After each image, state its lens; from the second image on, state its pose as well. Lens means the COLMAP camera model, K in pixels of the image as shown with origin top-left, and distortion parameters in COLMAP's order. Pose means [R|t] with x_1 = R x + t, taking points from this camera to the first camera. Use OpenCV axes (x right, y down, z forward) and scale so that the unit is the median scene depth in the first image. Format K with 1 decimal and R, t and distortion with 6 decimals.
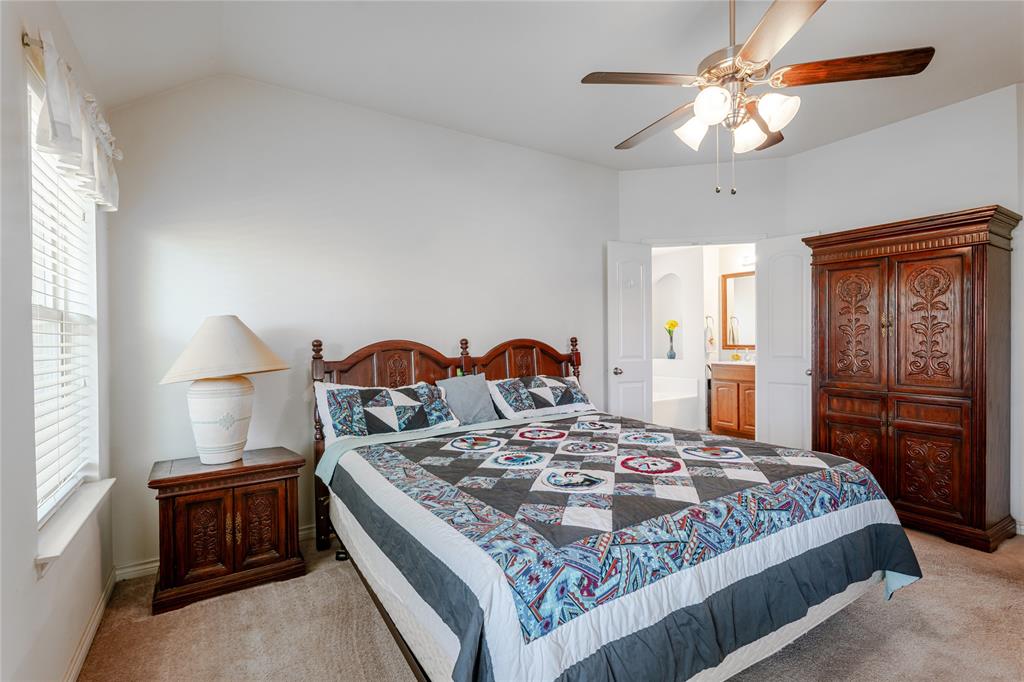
lens RADIAL K [[471.8, 0, 514.2], [0, 471.8, 341.2], [0, 0, 1]] dist [-0.000294, 0.000902]
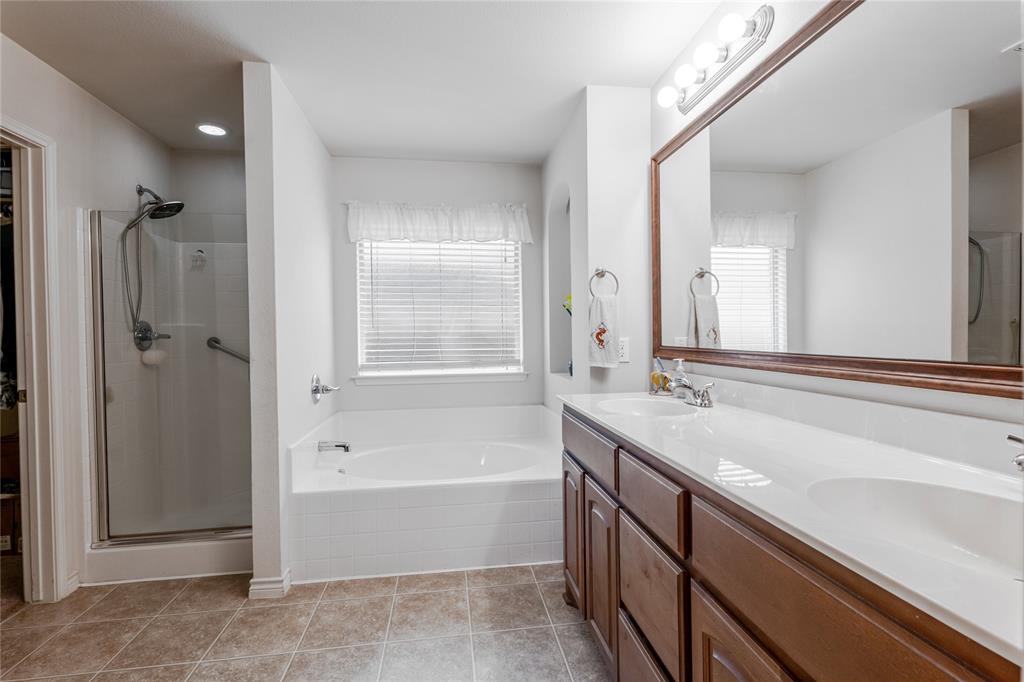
lens RADIAL K [[476.9, 0, 512.0], [0, 476.9, 341.0], [0, 0, 1]] dist [0.000964, -0.009589]
pose [[0.912736, 0.011150, -0.408398, 0.495126], [-0.004958, 0.999856, 0.016218, -0.002086], [0.408520, -0.012778, 0.912660, 0.616361]]
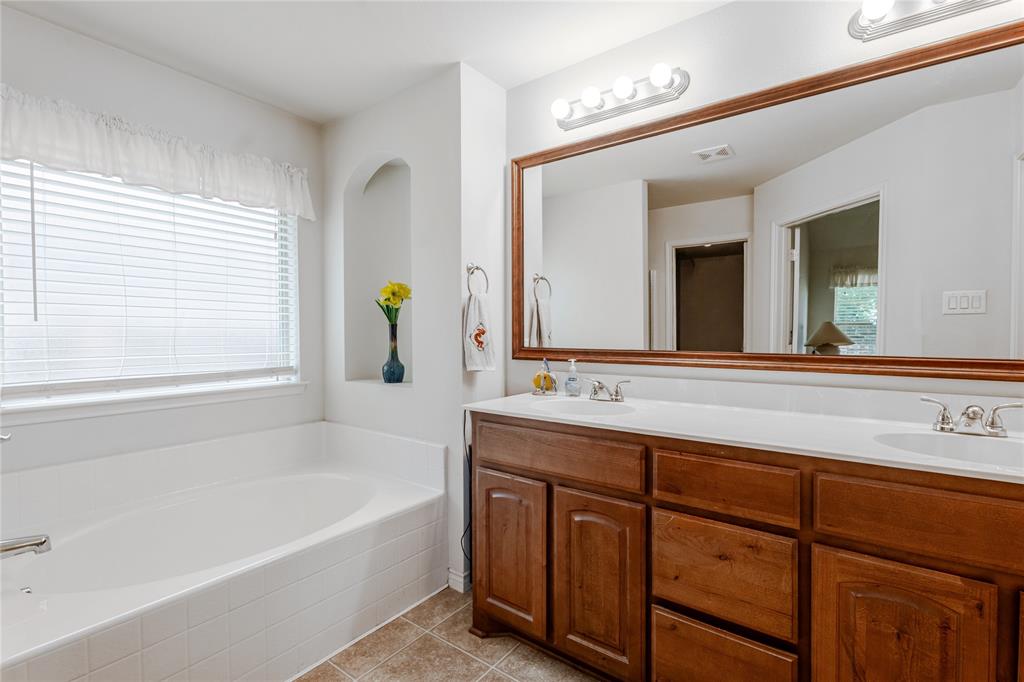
lens RADIAL K [[471.8, 0, 514.2], [0, 471.8, 341.2], [0, 0, 1]] dist [-0.000294, 0.000902]
pose [[0.931854, 0.005818, 0.362786, 0.308987], [-0.011009, 0.999864, 0.012244, -0.002002], [-0.362665, -0.015403, 0.931792, 0.654633]]
